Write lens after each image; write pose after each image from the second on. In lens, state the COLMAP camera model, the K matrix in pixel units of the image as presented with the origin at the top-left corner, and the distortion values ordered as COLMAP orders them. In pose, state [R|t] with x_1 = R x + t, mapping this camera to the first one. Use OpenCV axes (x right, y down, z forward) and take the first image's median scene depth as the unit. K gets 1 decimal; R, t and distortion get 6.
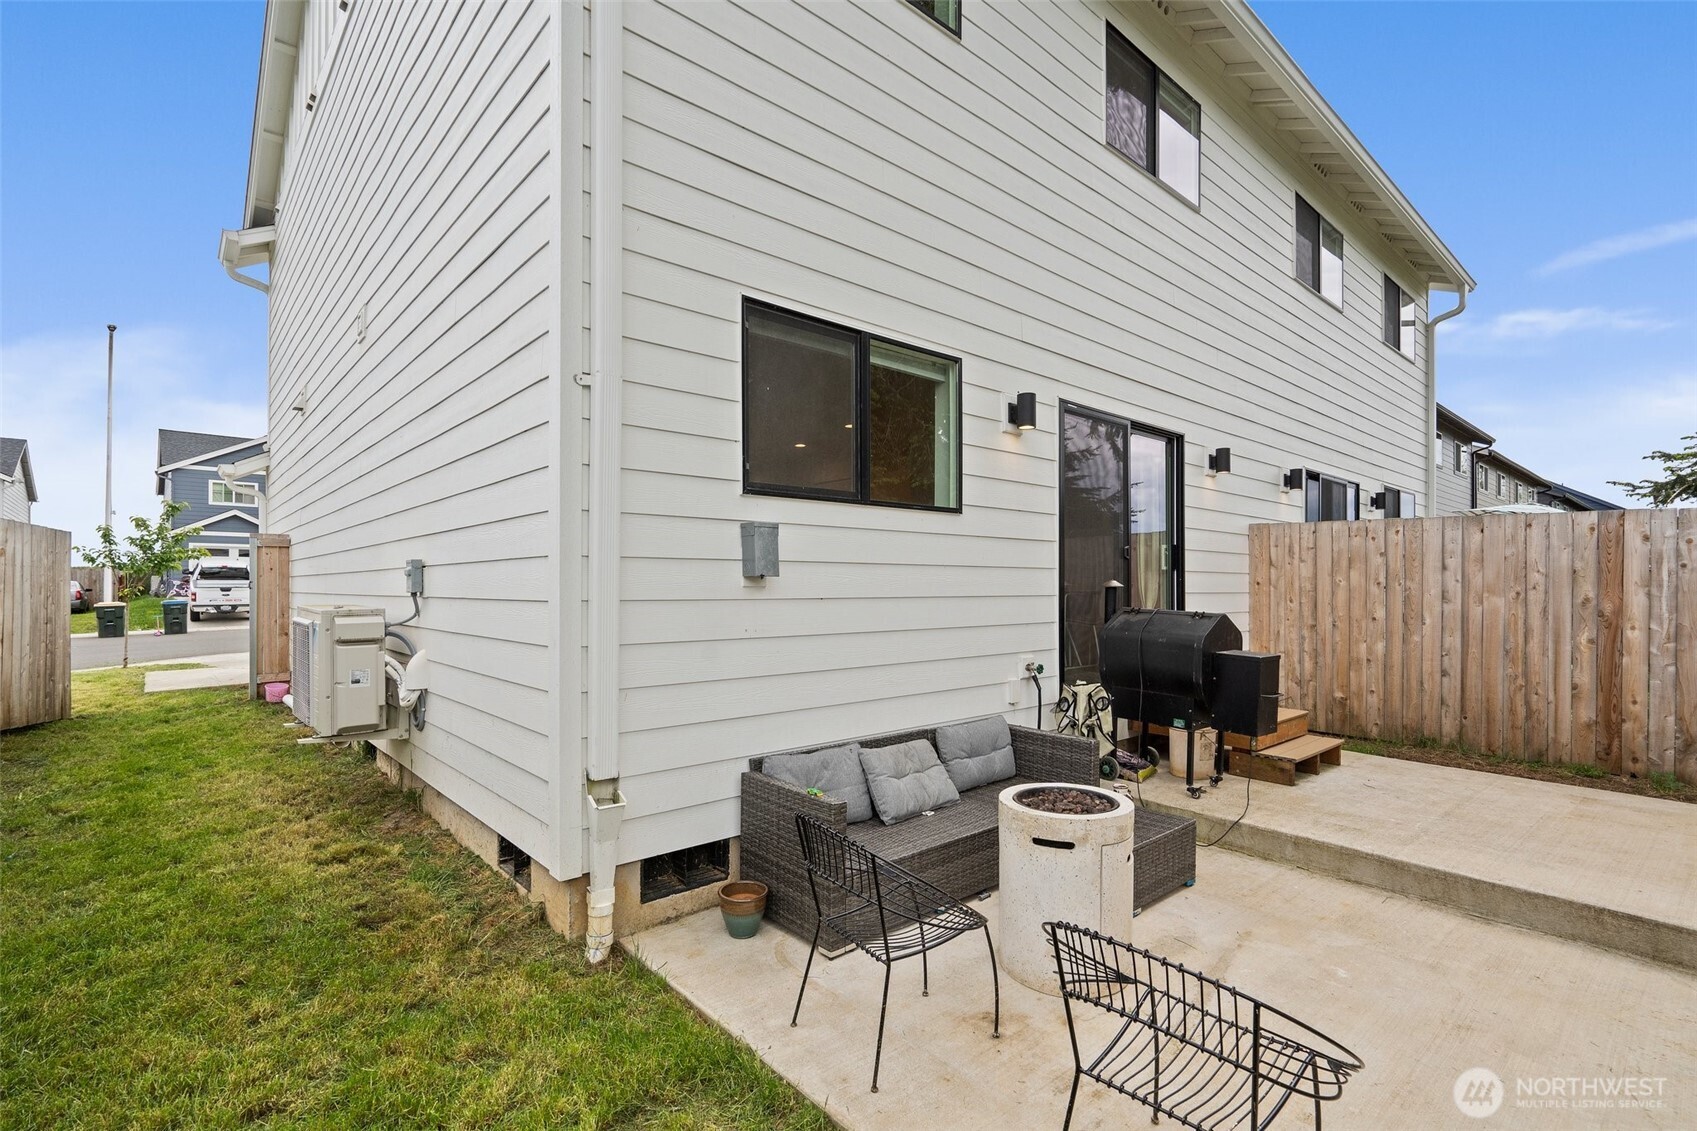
lens RADIAL K [[785.2, 0, 853.4], [0, 785.2, 588.6], [0, 0, 1]] dist [-0.003377, 0.001496]
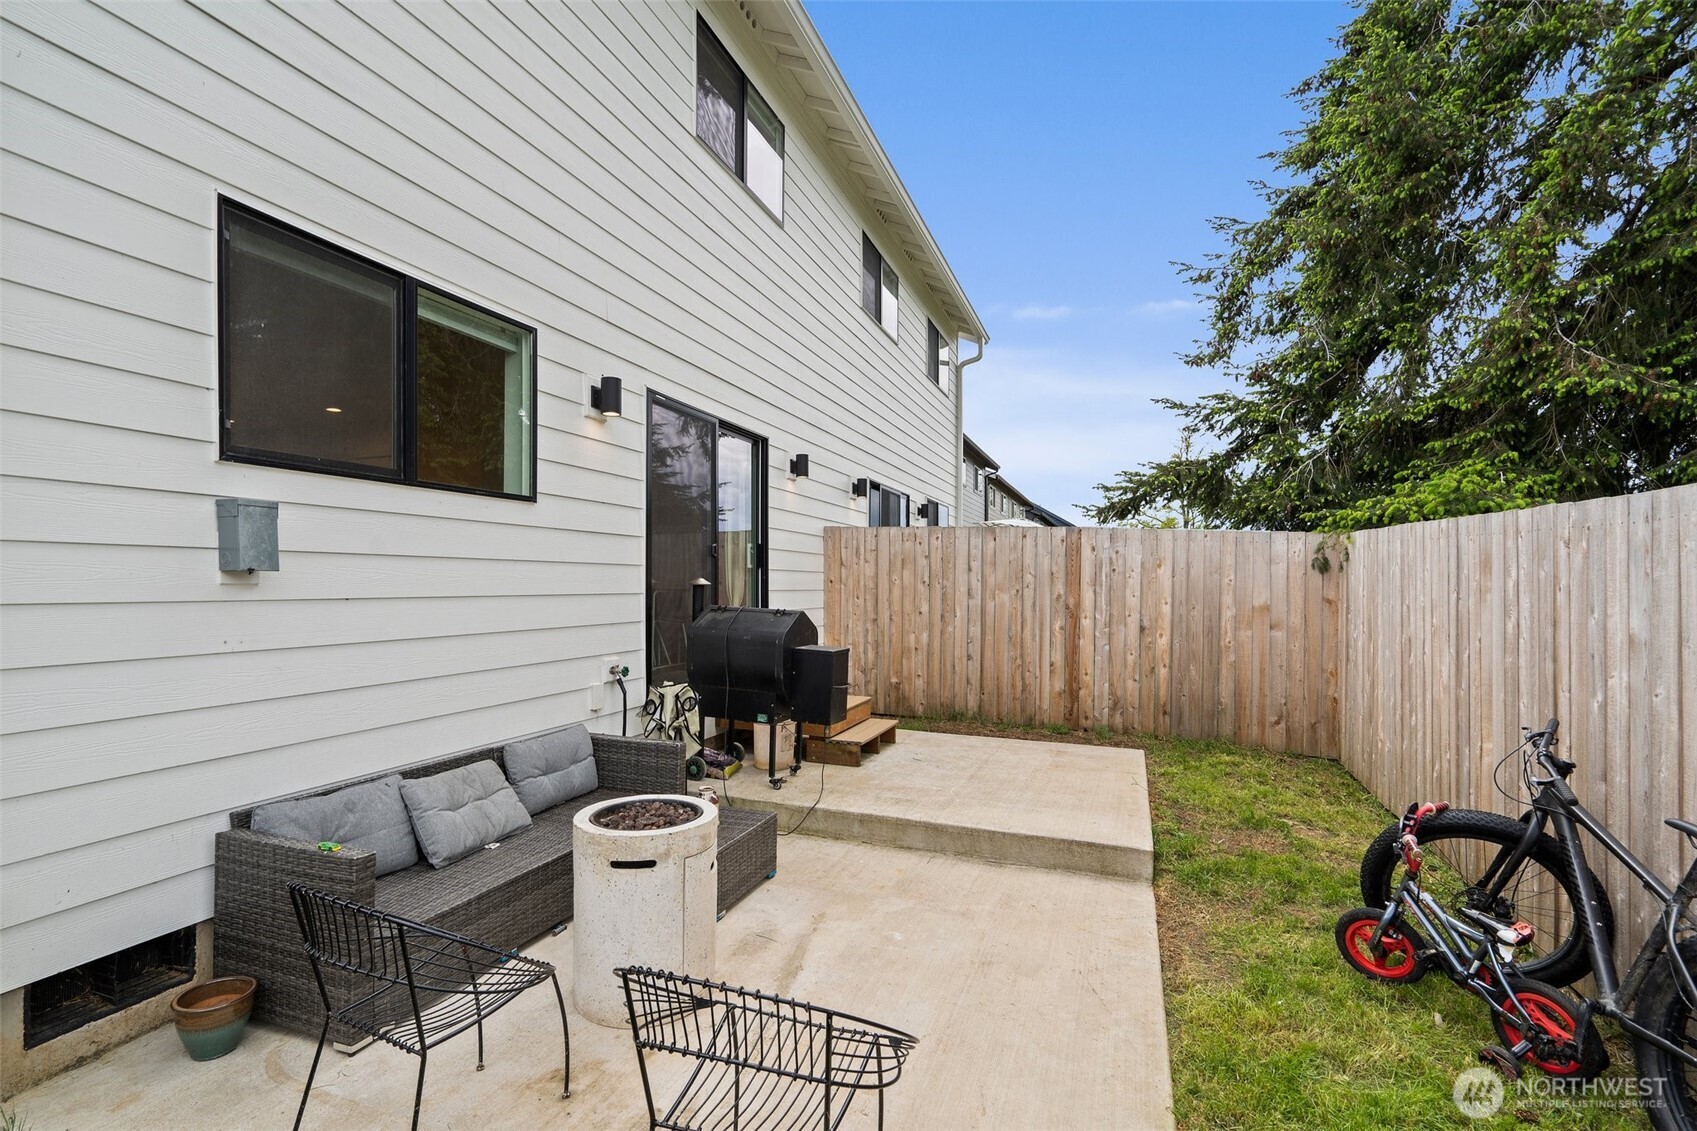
lens RADIAL K [[793.2, 0, 857.3], [0, 793.2, 587.0], [0, 0, 1]] dist [-0.011161, 0.000432]
pose [[0.873073, 0.001760, 0.487586, 0.017053], [-0.003363, 0.999991, 0.002413, -0.002623], [-0.487577, -0.003746, 0.873072, 0.033644]]
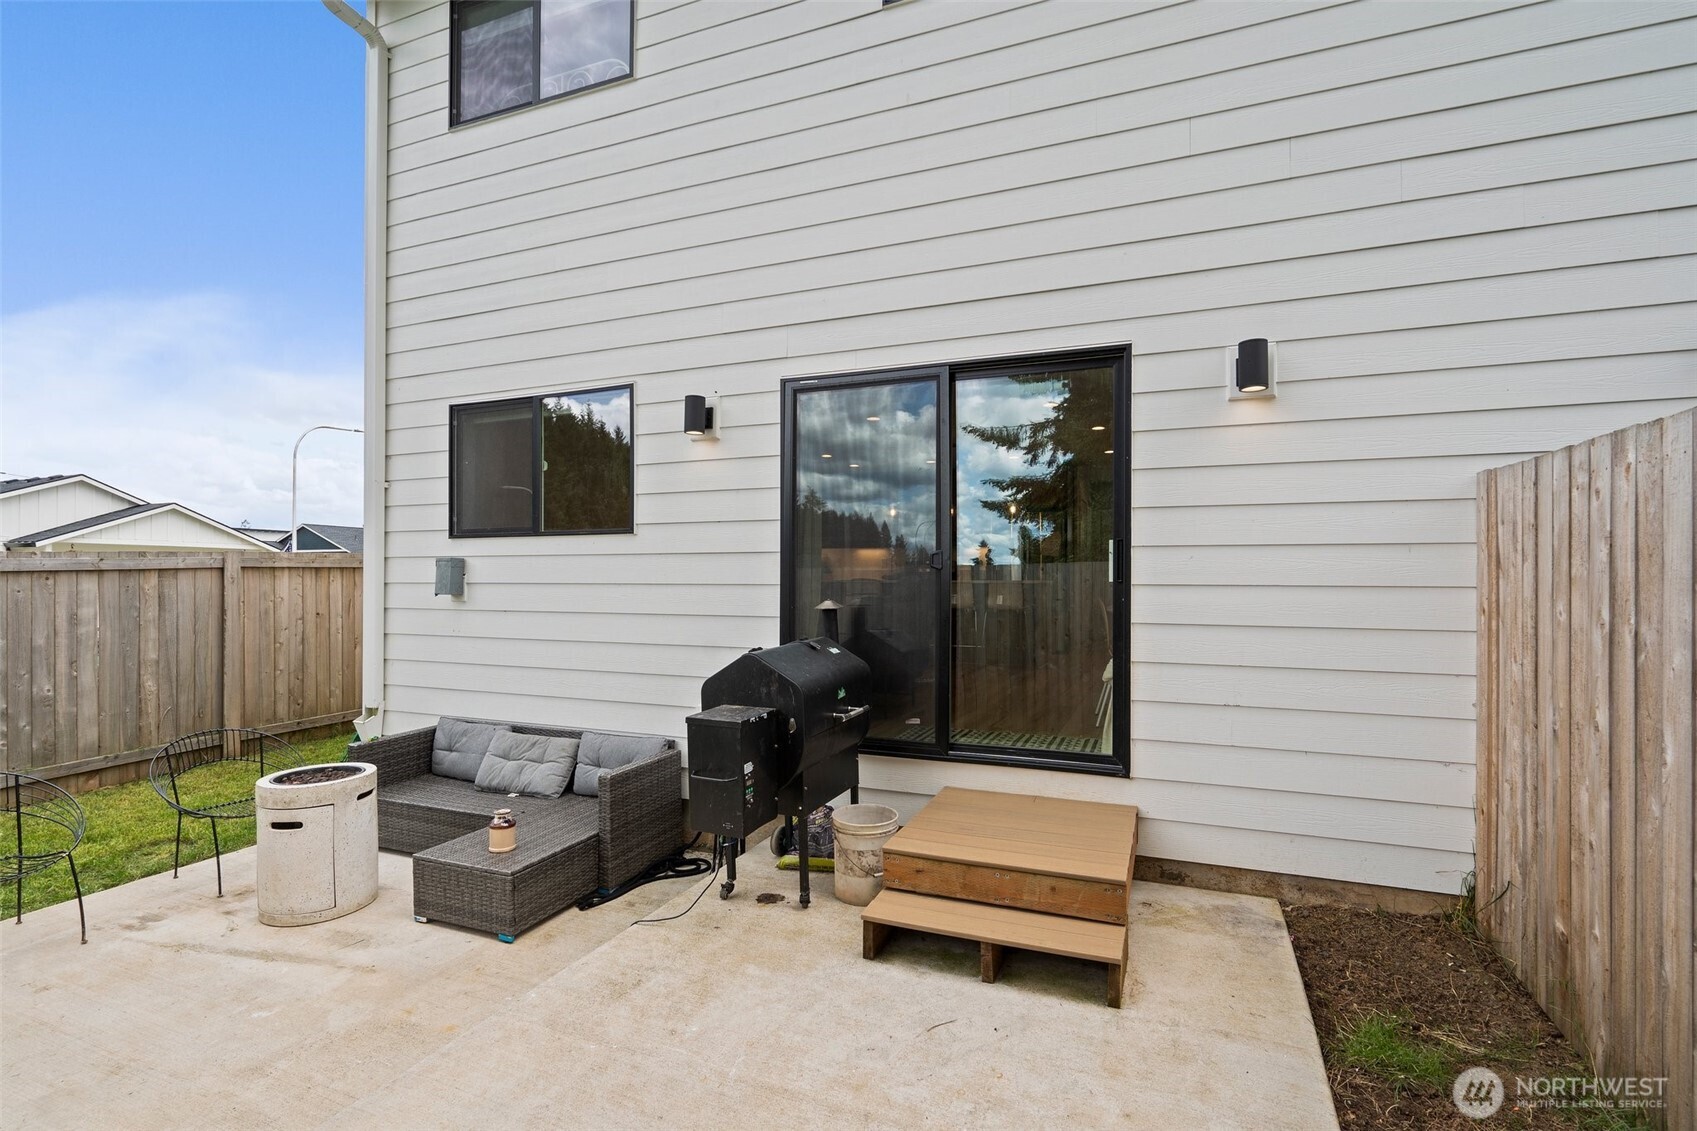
lens RADIAL K [[792.6, 0, 853.2], [0, 792.6, 571.5], [0, 0, 1]] dist [0.000255, 0.000266]
pose [[0.439064, -0.001943, -0.898454, 1.136741], [0.000565, 0.999998, -0.001886, -0.040321], [0.898456, 0.000320, 0.439064, 0.756353]]
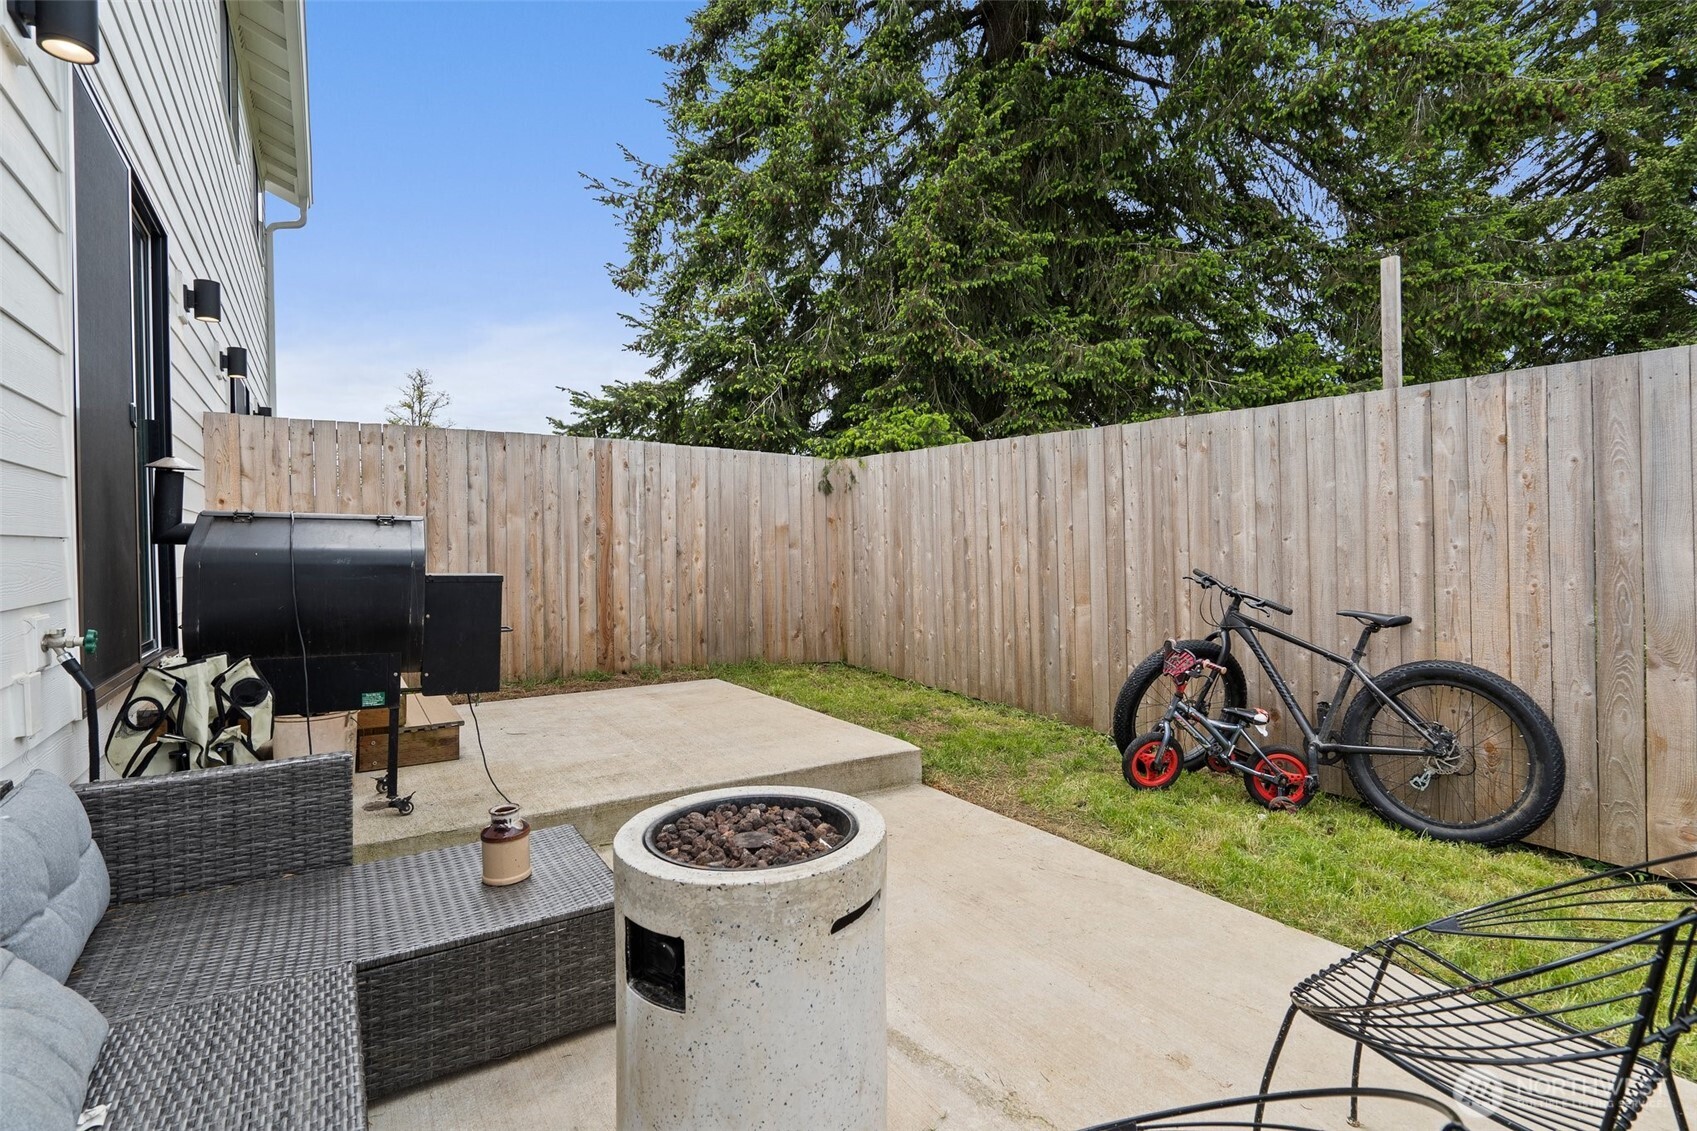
lens RADIAL K [[808.0, 0, 864.3], [0, 808.0, 550.0], [0, 0, 1]] dist [-0.013586, 0.000504]
pose [[0.150523, -0.018413, 0.988435, -0.128292], [0.024422, 0.999591, 0.014901, 0.057903], [-0.988305, 0.021897, 0.150911, 0.533965]]
